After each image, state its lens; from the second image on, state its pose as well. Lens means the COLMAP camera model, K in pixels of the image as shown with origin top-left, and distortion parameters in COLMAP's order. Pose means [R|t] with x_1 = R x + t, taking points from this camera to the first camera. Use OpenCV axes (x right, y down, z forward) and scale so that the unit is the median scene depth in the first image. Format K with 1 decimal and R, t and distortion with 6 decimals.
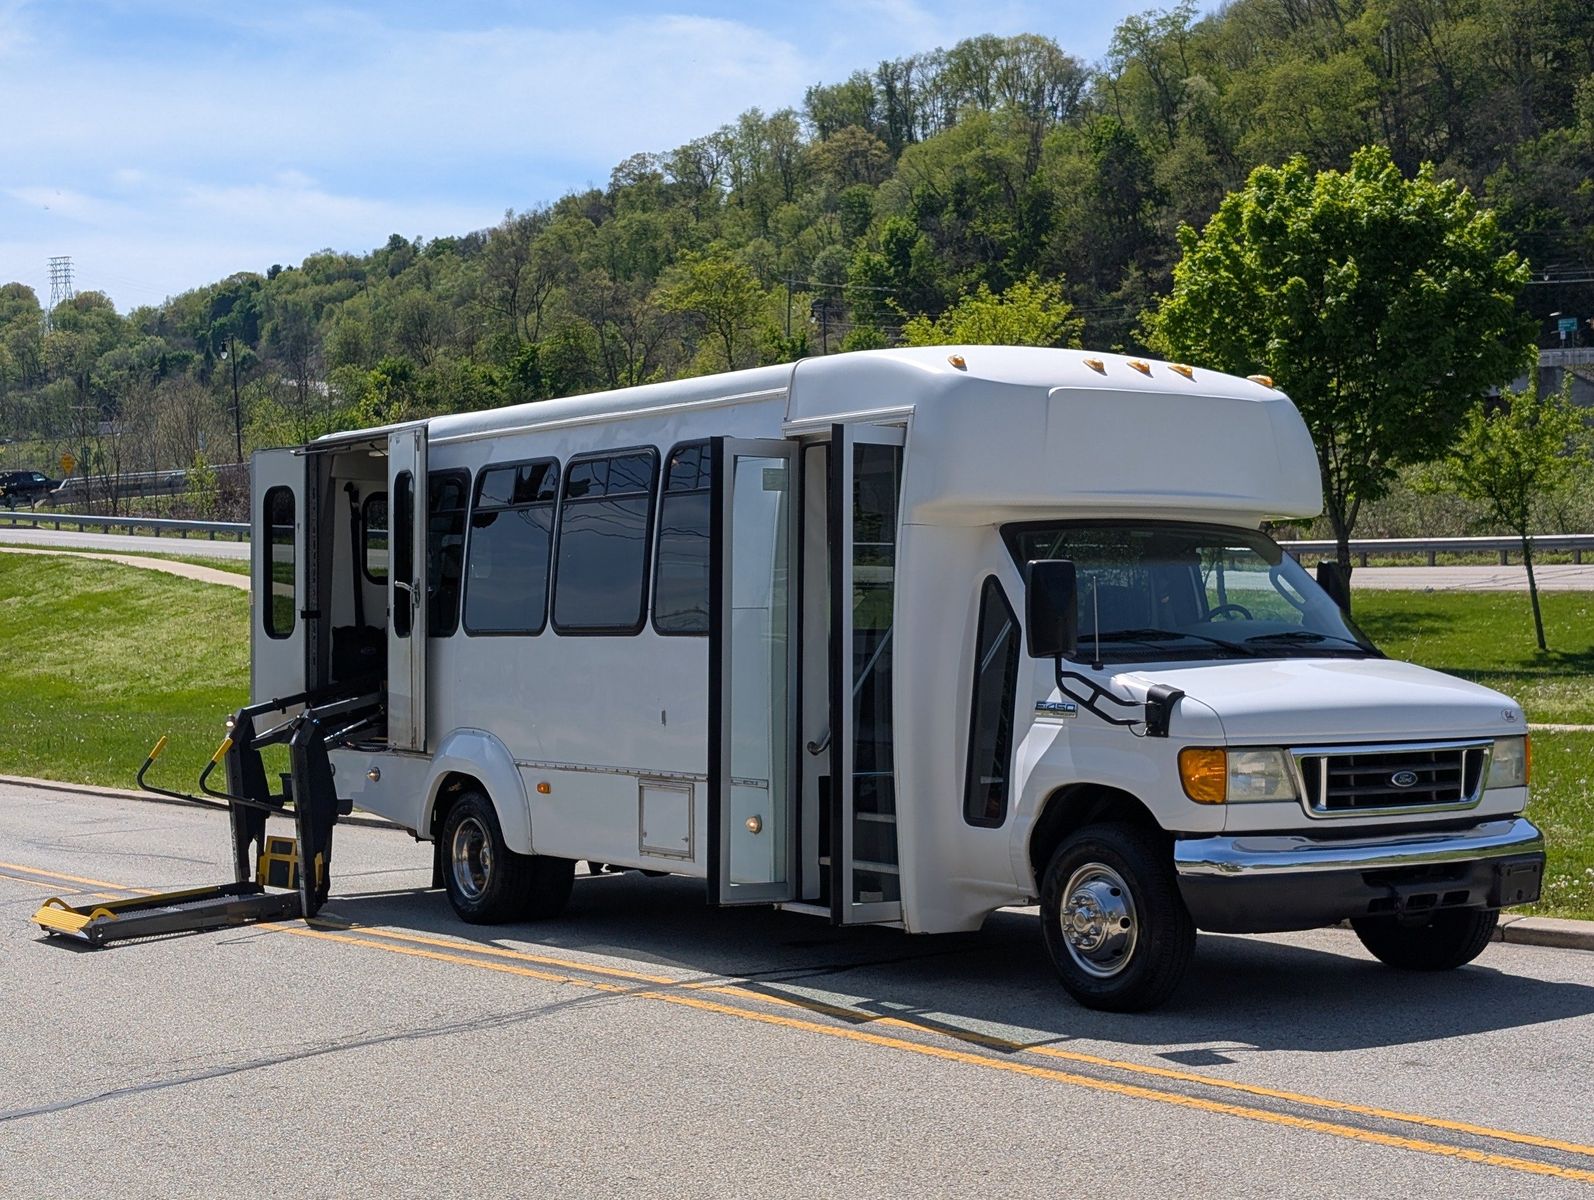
lens RADIAL K [[2511.8, 0, 757.0], [0, 2511.8, 590.1], [0, 0, 1]] dist [0.063223, 0.000000]
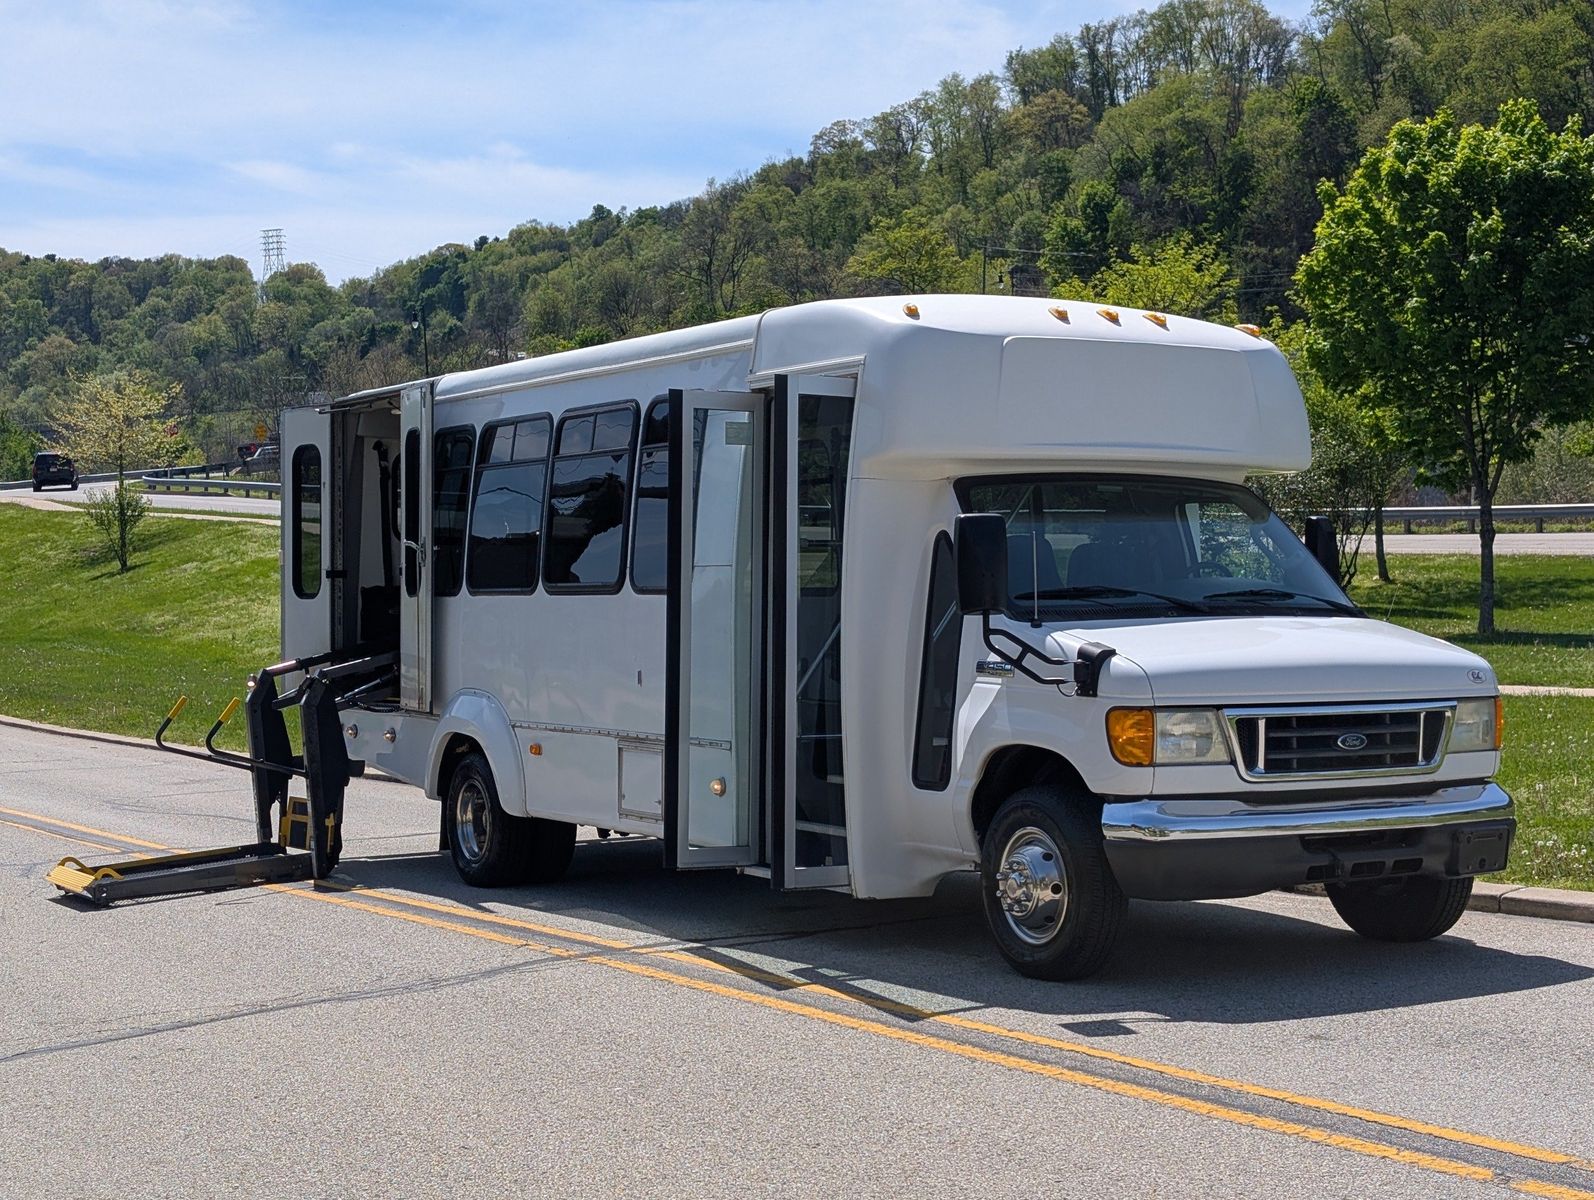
lens RADIAL K [[2511.8, 0, 811.3], [0, 2511.8, 588.7], [0, 0, 1]] dist [0.063223, 0.000000]
pose [[0.998162, 0.001001, -0.060596, 0.076671], [-0.000276, 0.999928, 0.011970, 0.003729], [0.060604, -0.011931, 0.998091, 0.022153]]
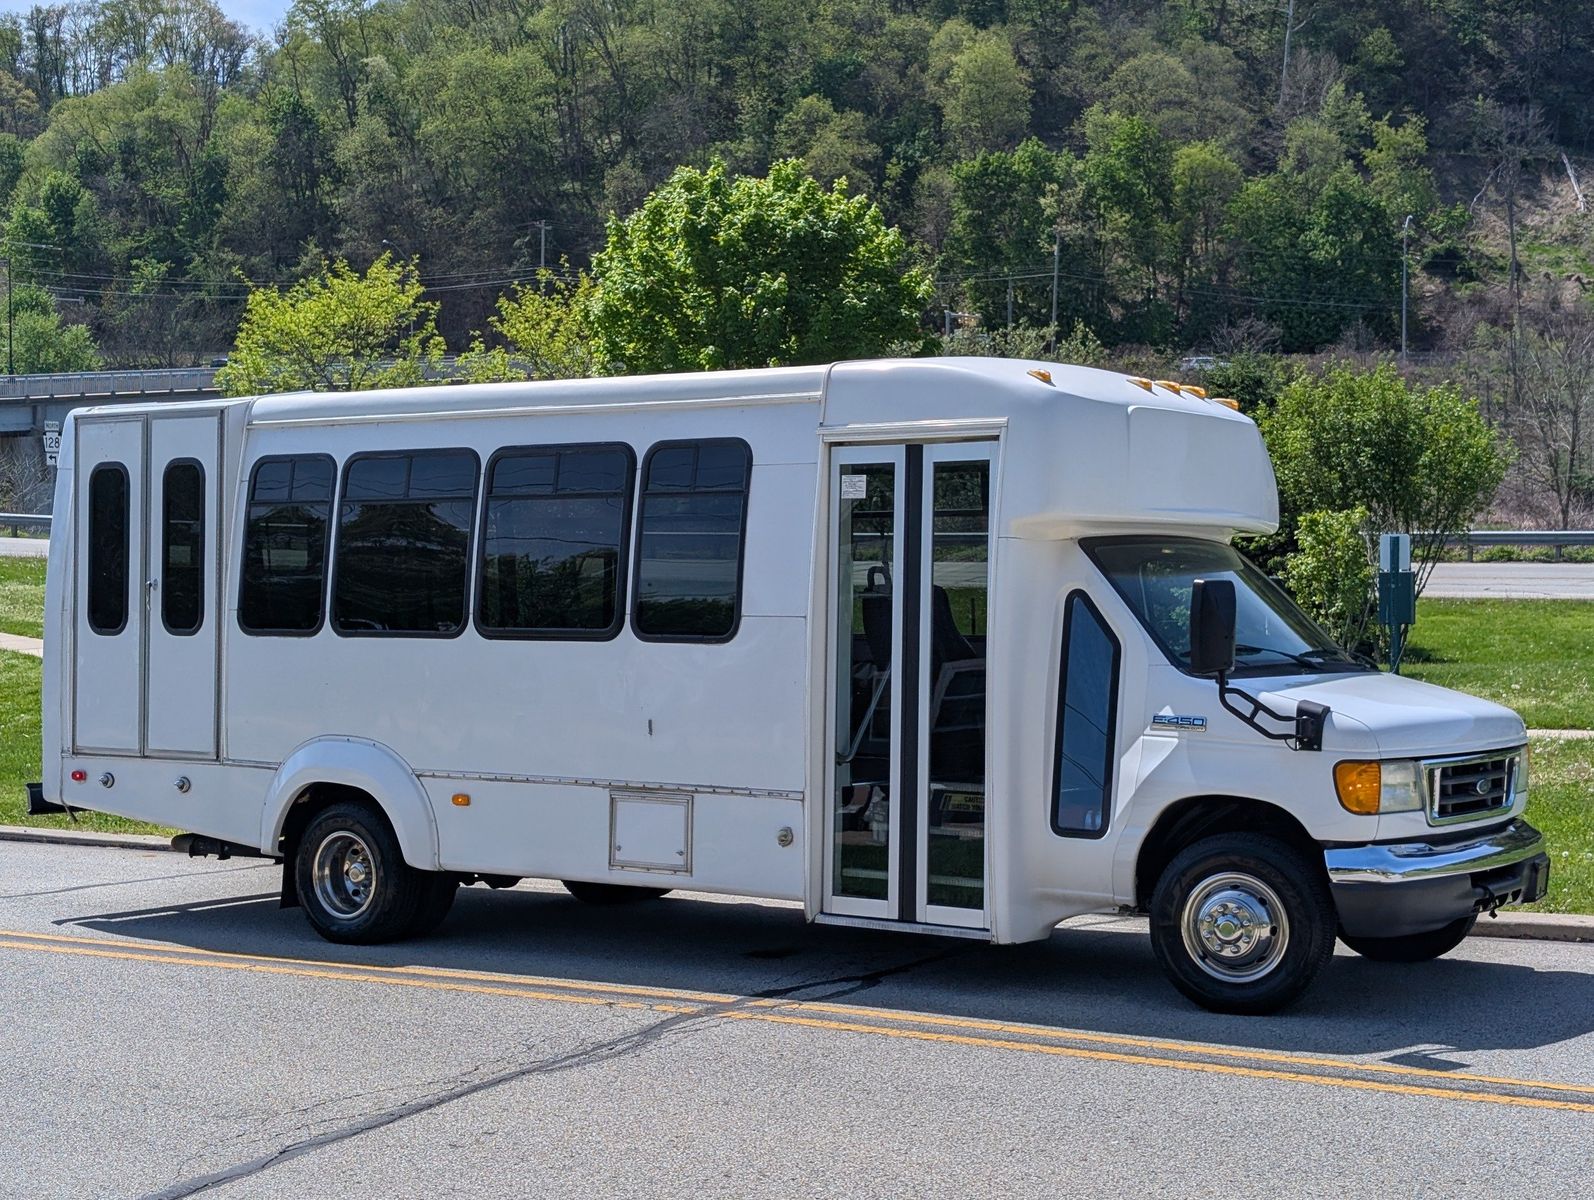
lens RADIAL K [[2511.8, 0, 796.3], [0, 2511.8, 618.7], [0, 0, 1]] dist [0.063223, 0.000000]
pose [[0.936727, 0.013325, 0.349807, -0.277188], [-0.020037, 0.999678, 0.015575, -0.005663], [-0.349487, -0.021599, 0.936692, 0.067047]]
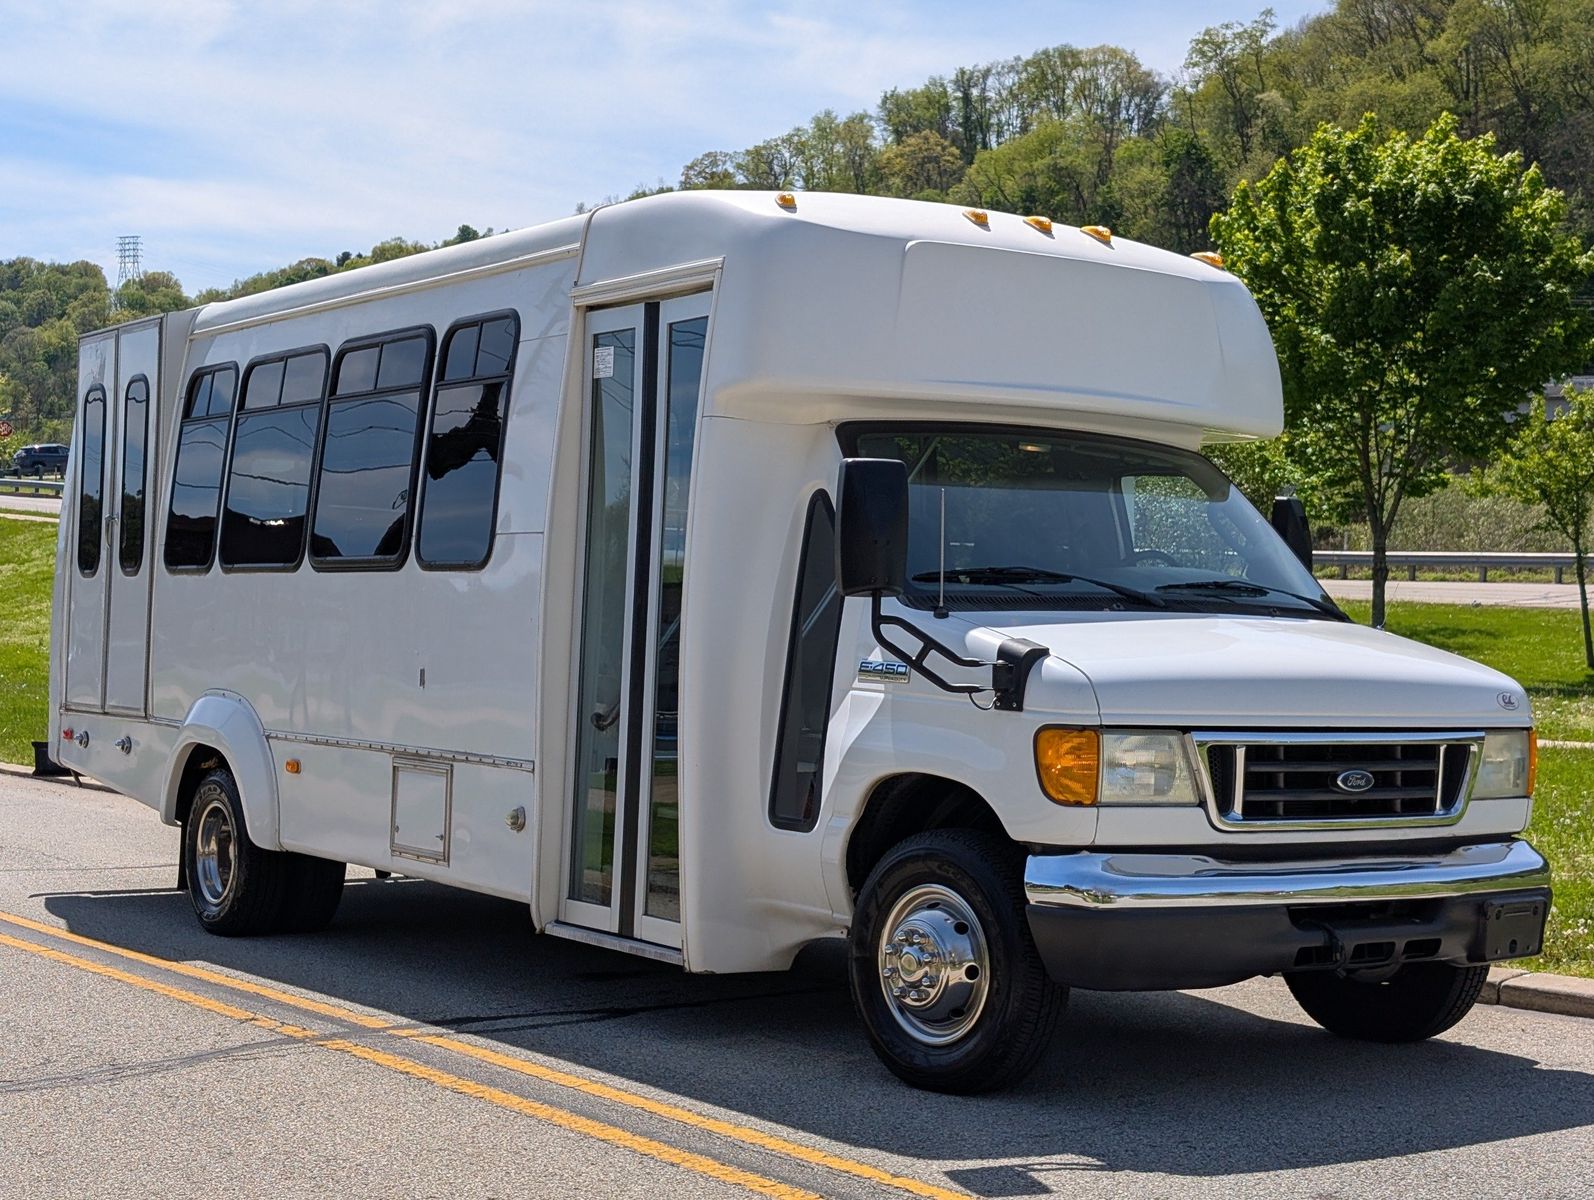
lens RADIAL K [[2511.8, 0, 842.1], [0, 2511.8, 586.7], [0, 0, 1]] dist [0.063223, 0.000000]
pose [[0.999379, 0.034322, 0.007950, 0.072072], [-0.034287, 0.999402, -0.004443, 0.019408], [-0.008098, 0.004168, 0.999959, 0.198328]]
